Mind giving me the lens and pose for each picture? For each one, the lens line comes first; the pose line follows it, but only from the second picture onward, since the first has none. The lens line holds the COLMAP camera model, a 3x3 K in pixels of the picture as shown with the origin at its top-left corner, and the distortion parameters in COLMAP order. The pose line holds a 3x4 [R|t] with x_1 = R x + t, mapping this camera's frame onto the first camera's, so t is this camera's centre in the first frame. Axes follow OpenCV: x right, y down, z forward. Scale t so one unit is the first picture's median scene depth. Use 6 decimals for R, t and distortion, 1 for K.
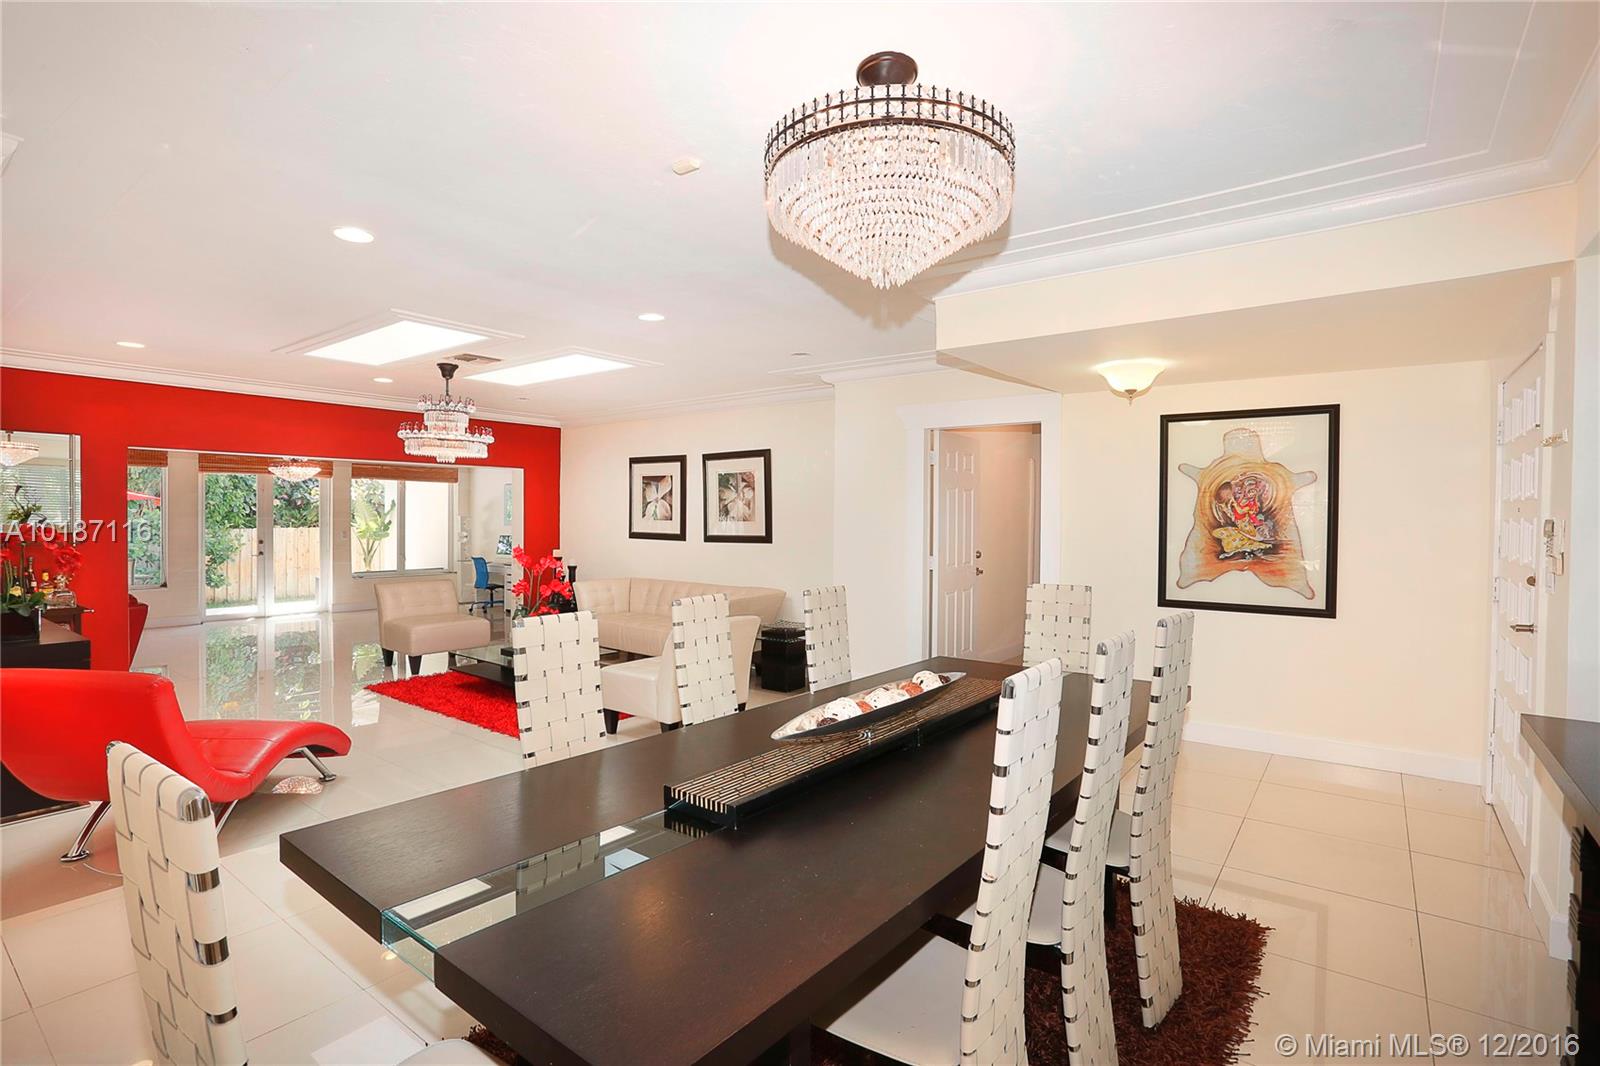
lens RADIAL K [[787.3, 0, 799.7], [0, 787.3, 527.1], [0, 0, 1]] dist [-0.053312, 0.016496]
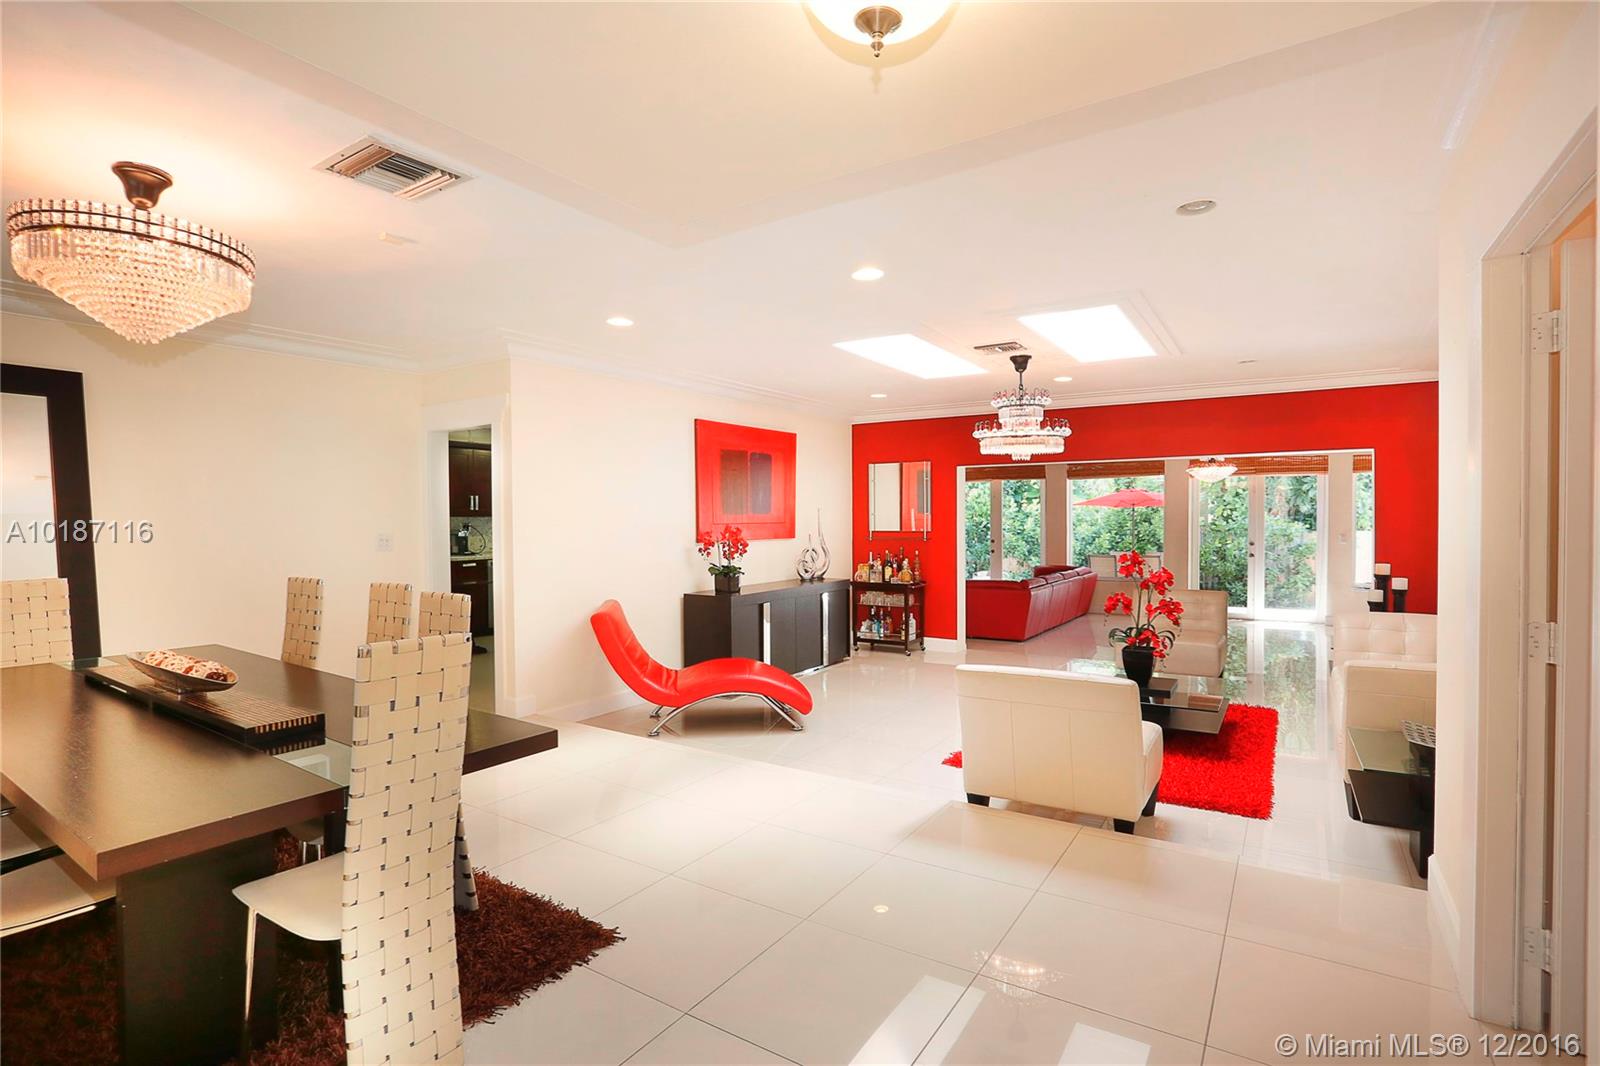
lens RADIAL K [[787.3, 0, 790.4], [0, 787.3, 532.1], [0, 0, 1]] dist [-0.053312, 0.016496]
pose [[0.082279, 0.008467, -0.996573, 0.341038], [-0.004569, 0.999957, 0.008118, -0.001530], [0.996599, 0.003886, 0.082315, 0.469491]]
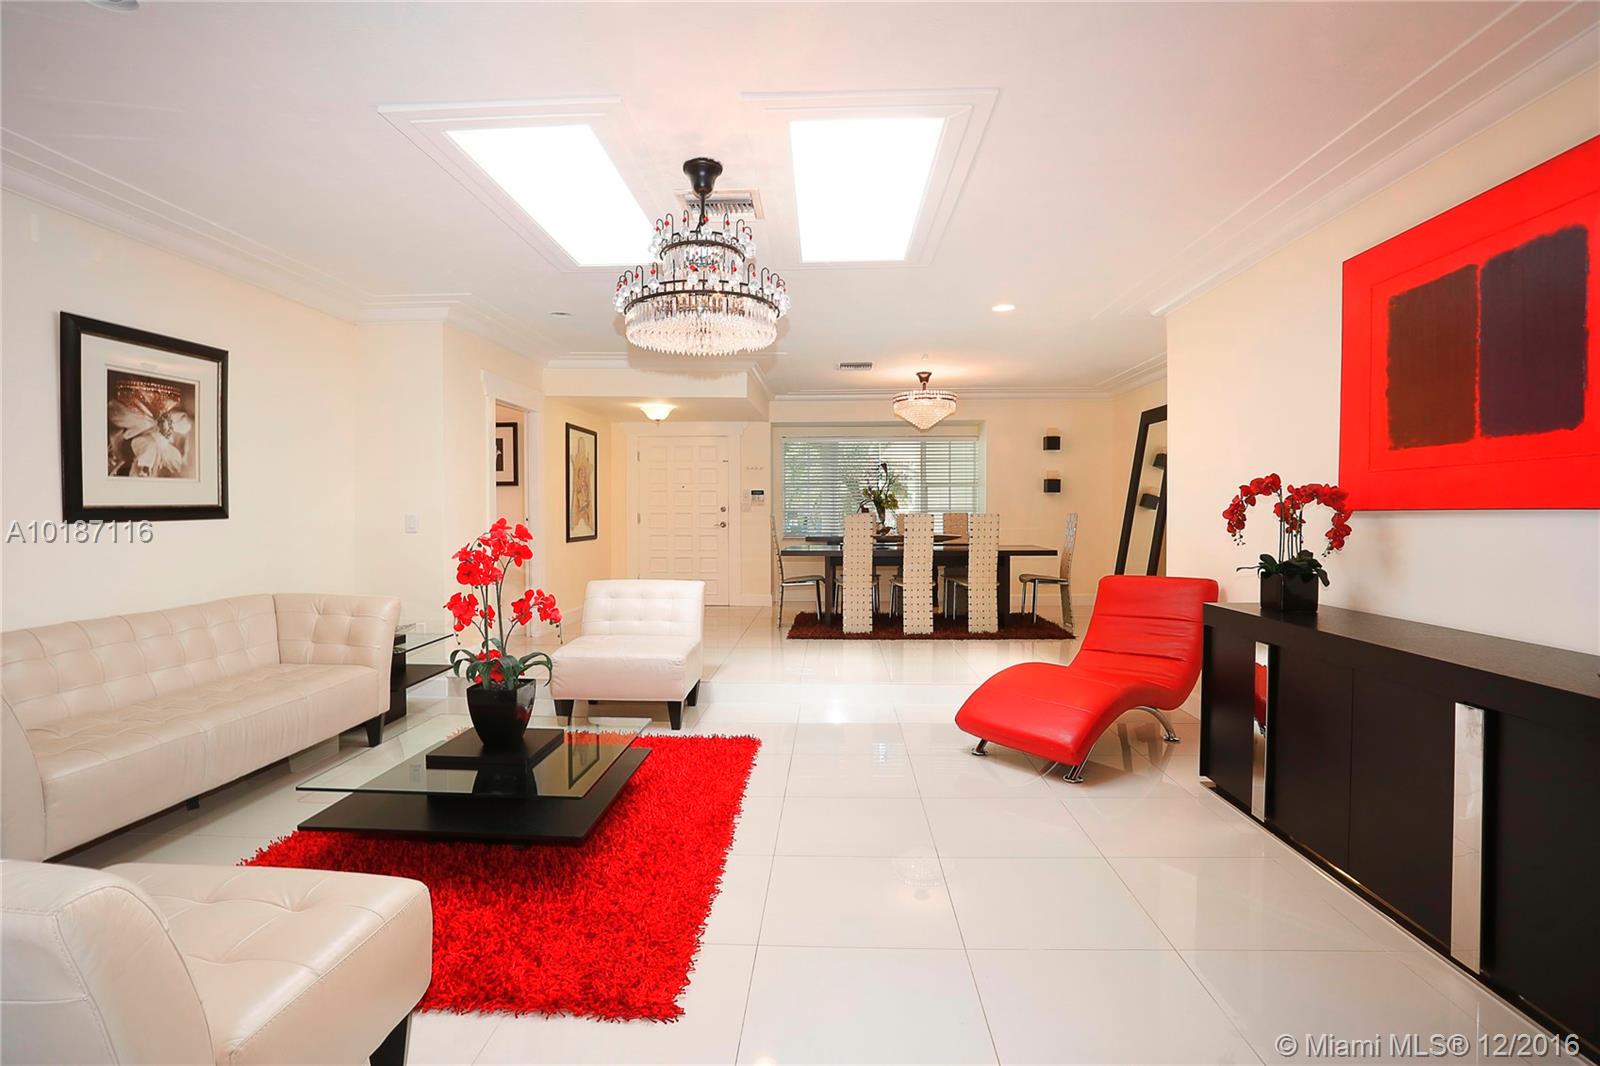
lens RADIAL K [[787.3, 0, 799.1], [0, 787.3, 524.4], [0, 0, 1]] dist [-0.053312, 0.016496]
pose [[-0.564636, -0.023163, 0.825015, -0.672682], [0.007156, 0.999431, 0.032958, 0.008840], [-0.825309, 0.024513, -0.564149, 0.906572]]
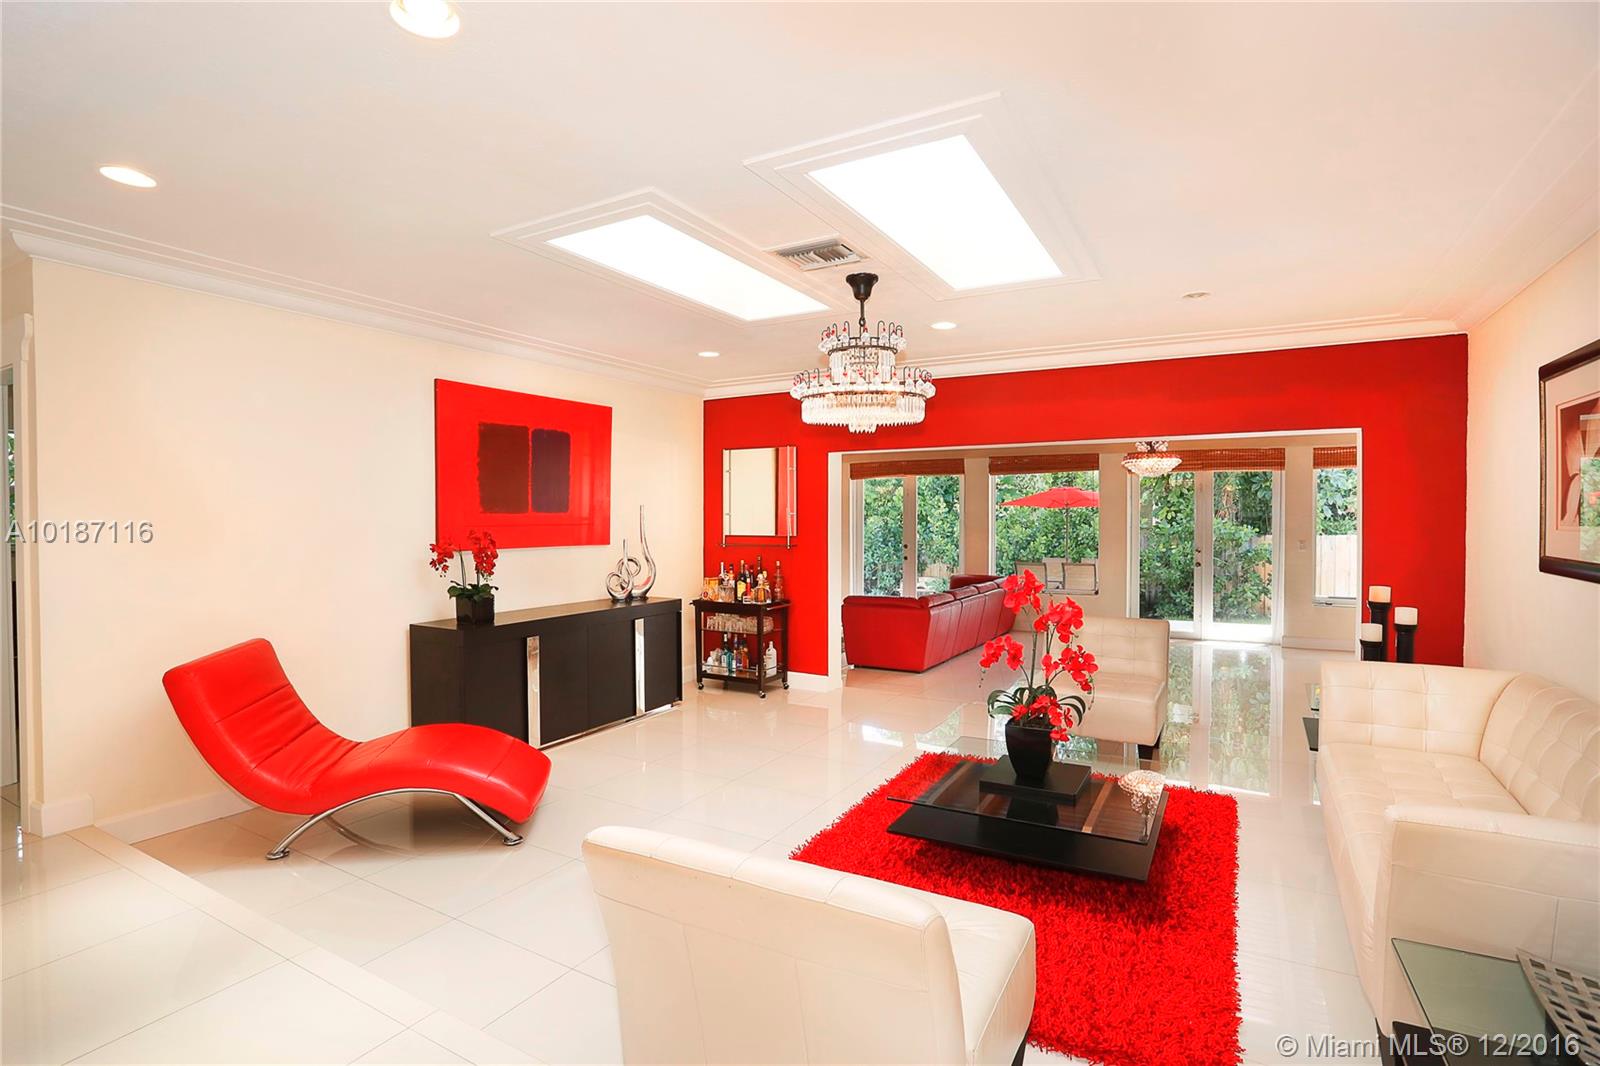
lens RADIAL K [[787.3, 0, 789.0], [0, 787.3, 527.9], [0, 0, 1]] dist [-0.053312, 0.016496]
pose [[0.136270, 0.003944, -0.990664, 0.118298], [-0.010004, 0.999947, 0.002604, -0.005362], [0.990621, 0.009556, 0.136302, 0.624751]]
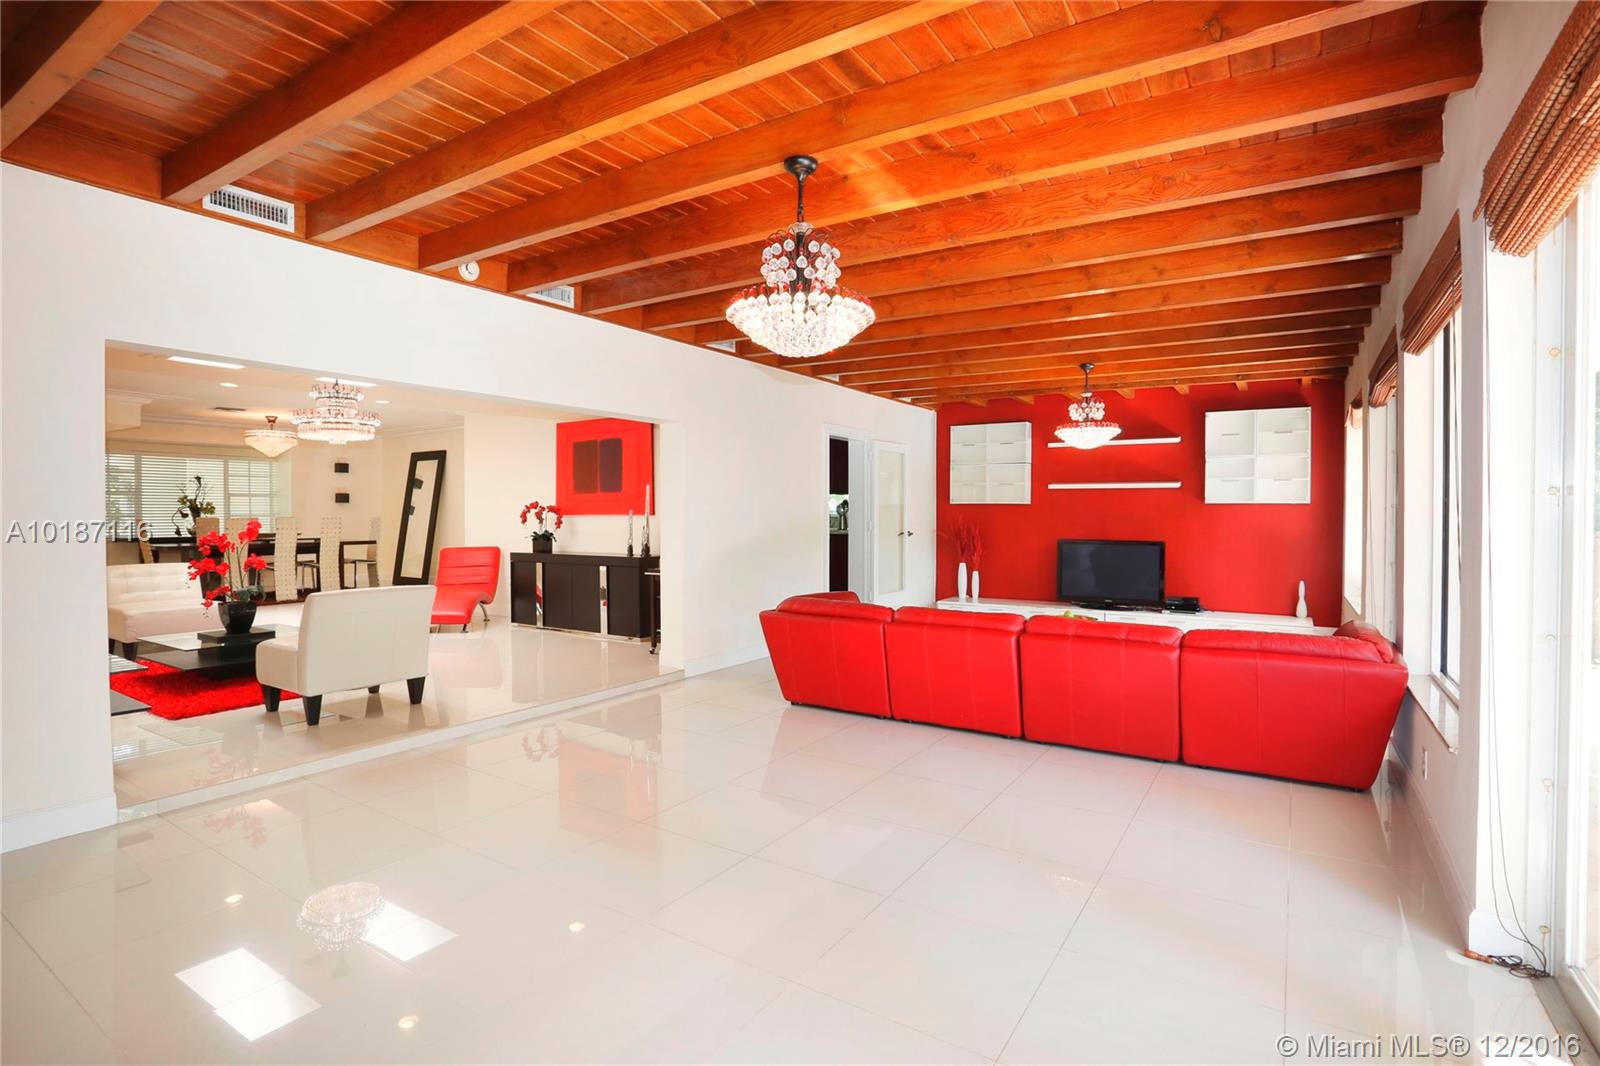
lens RADIAL K [[787.3, 0, 798.7], [0, 787.3, 527.3], [0, 0, 1]] dist [-0.053312, 0.016496]
pose [[-0.998455, -0.006674, -0.055160, -0.783763], [-0.008292, 0.999540, 0.029161, -0.000770], [0.054940, 0.029573, -0.998052, 1.582363]]
